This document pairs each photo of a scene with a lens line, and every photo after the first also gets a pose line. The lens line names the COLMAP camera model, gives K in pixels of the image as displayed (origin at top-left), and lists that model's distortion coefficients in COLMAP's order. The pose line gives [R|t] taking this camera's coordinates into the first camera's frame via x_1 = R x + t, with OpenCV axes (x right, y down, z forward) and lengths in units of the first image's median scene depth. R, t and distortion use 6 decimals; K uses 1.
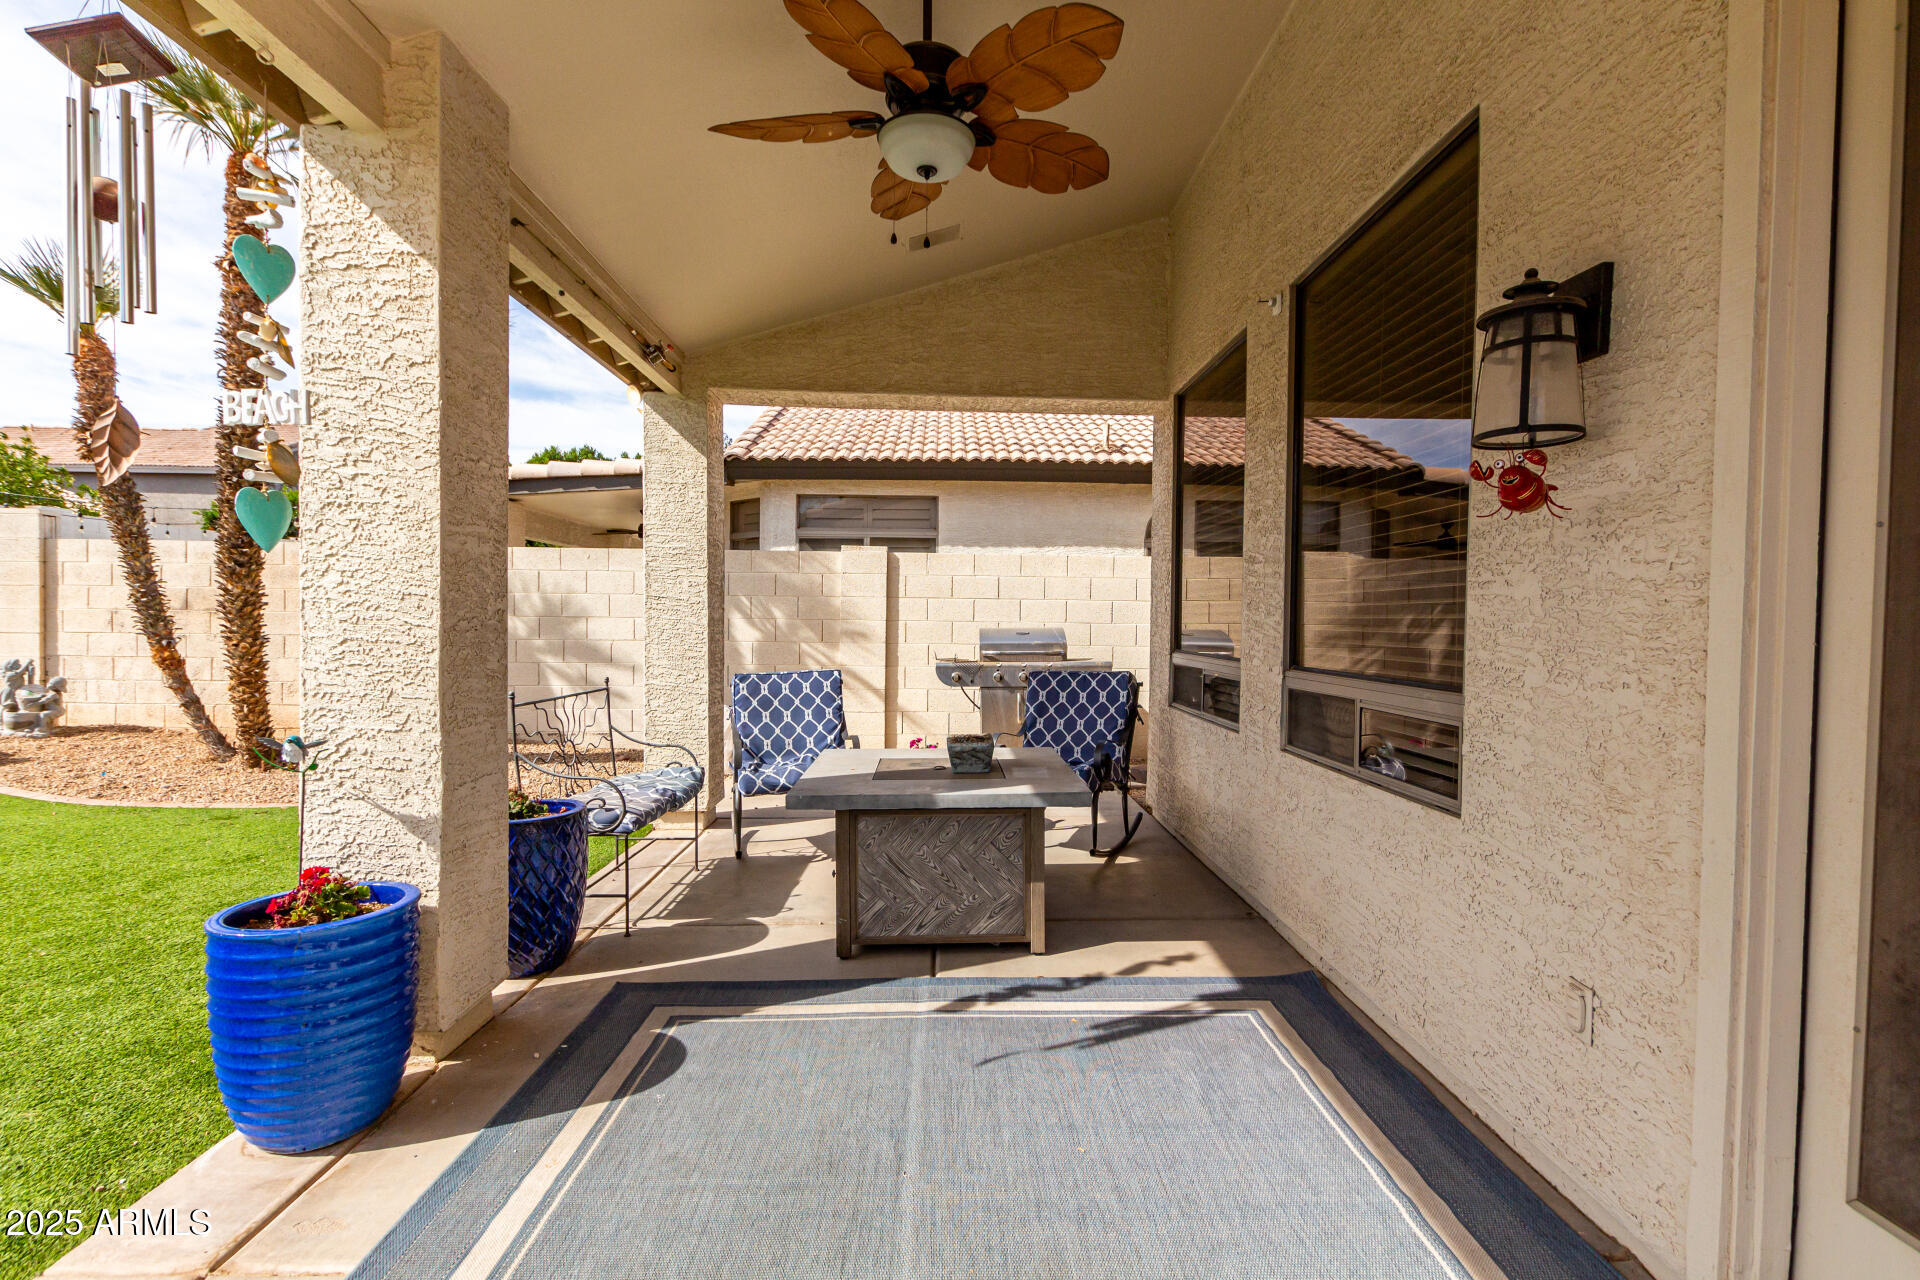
lens RADIAL K [[925.7, 0, 962.5], [0, 925.7, 641.5], [0, 0, 1]] dist [0.001014, -0.000395]
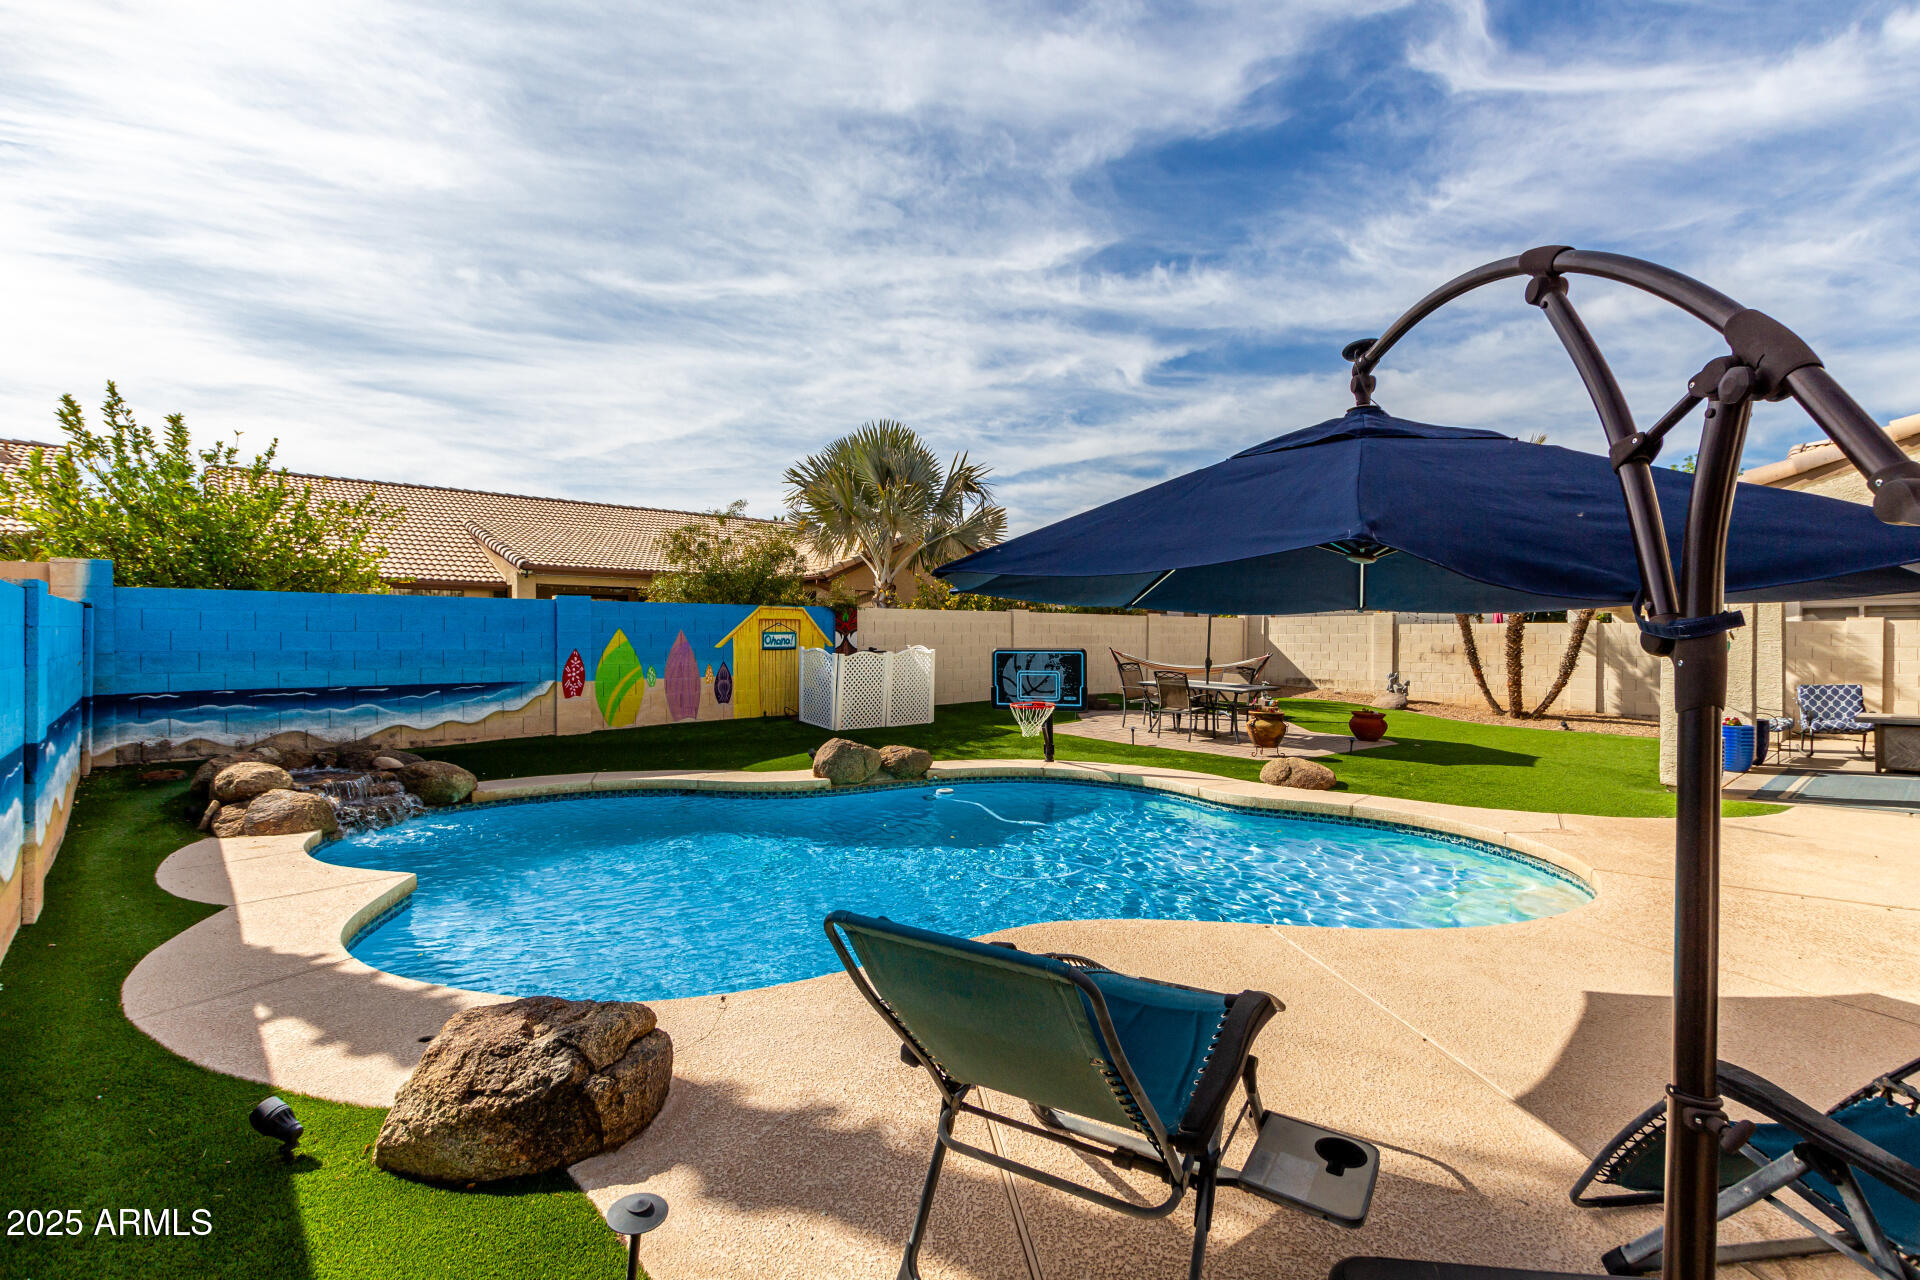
lens RADIAL K [[925.7, 0, 960.7], [0, 925.7, 650.3], [0, 0, 1]] dist [0.001014, -0.000395]
pose [[0.668786, 0.000582, -0.743455, 0.058800], [-0.021769, 0.999586, -0.018800, 0.031419], [0.743136, 0.028758, 0.668522, -1.694624]]
